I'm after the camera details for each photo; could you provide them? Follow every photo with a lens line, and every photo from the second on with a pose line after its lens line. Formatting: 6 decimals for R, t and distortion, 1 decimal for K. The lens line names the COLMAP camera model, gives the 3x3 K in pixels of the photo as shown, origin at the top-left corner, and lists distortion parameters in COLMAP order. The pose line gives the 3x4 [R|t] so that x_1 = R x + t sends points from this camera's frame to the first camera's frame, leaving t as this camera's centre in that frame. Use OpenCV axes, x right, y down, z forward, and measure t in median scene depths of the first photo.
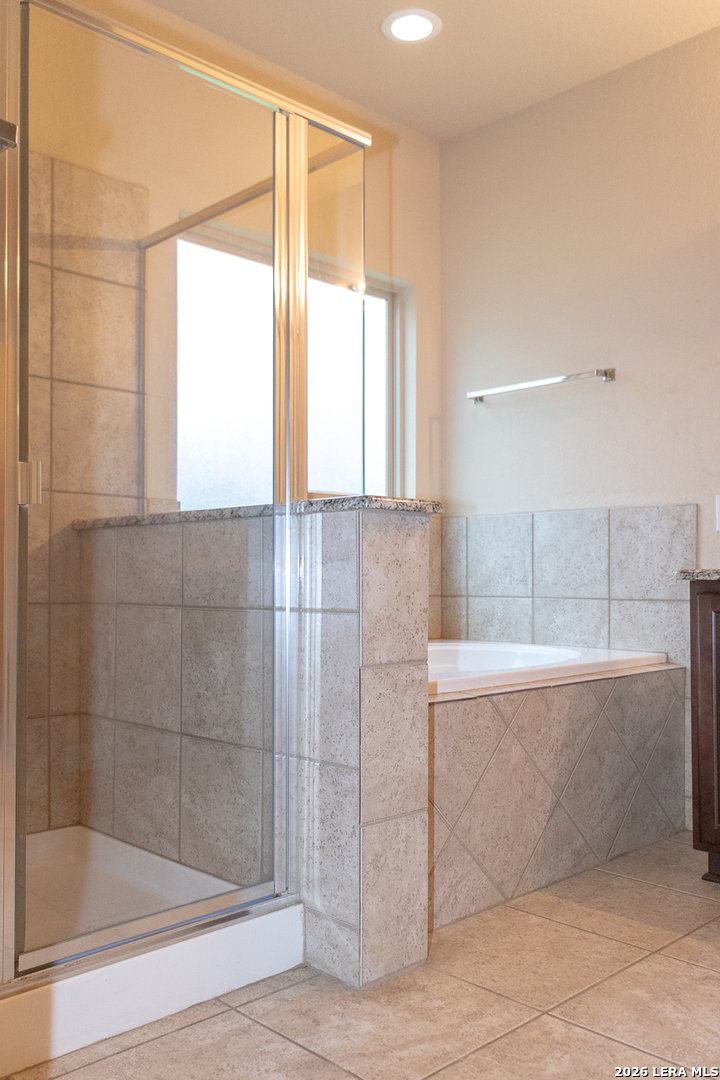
lens RADIAL K [[956.7, 0, 357.9], [0, 956.7, 569.7], [0, 0, 1]] dist [0.004883, 0.001332]
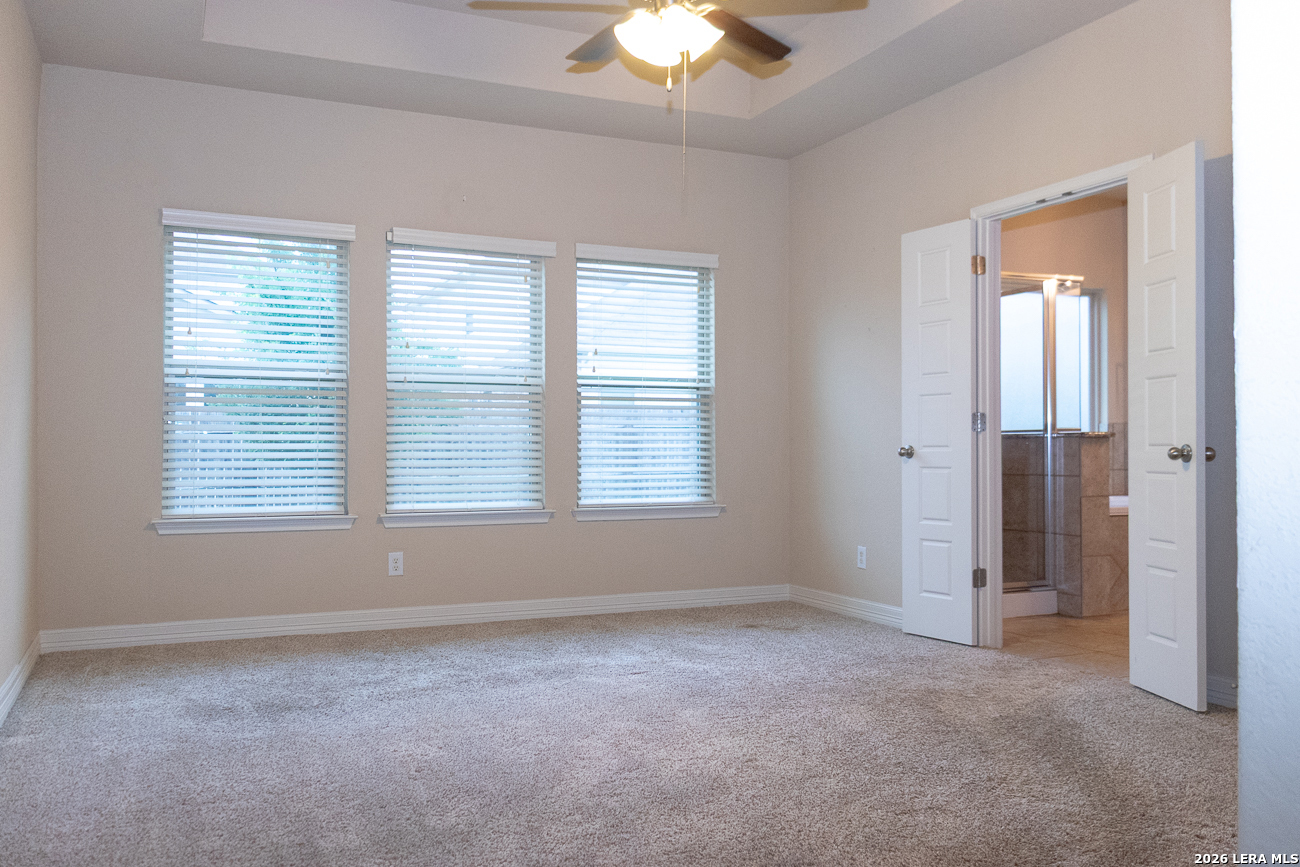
lens RADIAL K [[1151.6, 0, 649.7], [0, 1151.6, 428.3], [0, 0, 1]] dist [0.004883, 0.001332]
pose [[0.945050, -0.007136, -0.326849, -0.058164], [0.005466, 0.999967, -0.006026, -0.054312], [0.326881, 0.003909, 0.945057, -1.722614]]
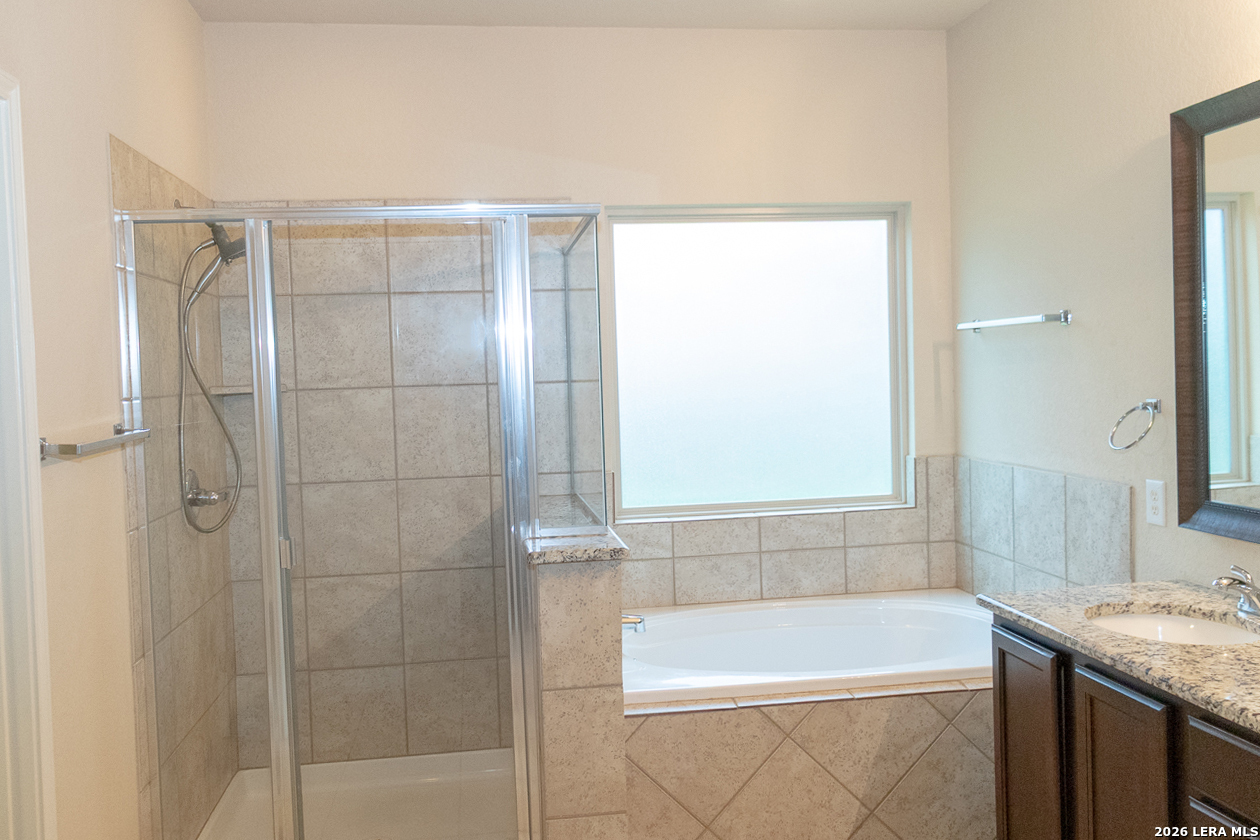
lens RADIAL K [[1116.2, 0, 637.6], [0, 1116.2, 419.8], [0, 0, 1]] dist [0.004883, 0.001332]
pose [[0.804694, 0.004260, -0.593675, 0.672046], [0.037226, 0.997644, 0.057617, -0.226946], [0.592522, -0.068465, 0.802640, -0.027460]]
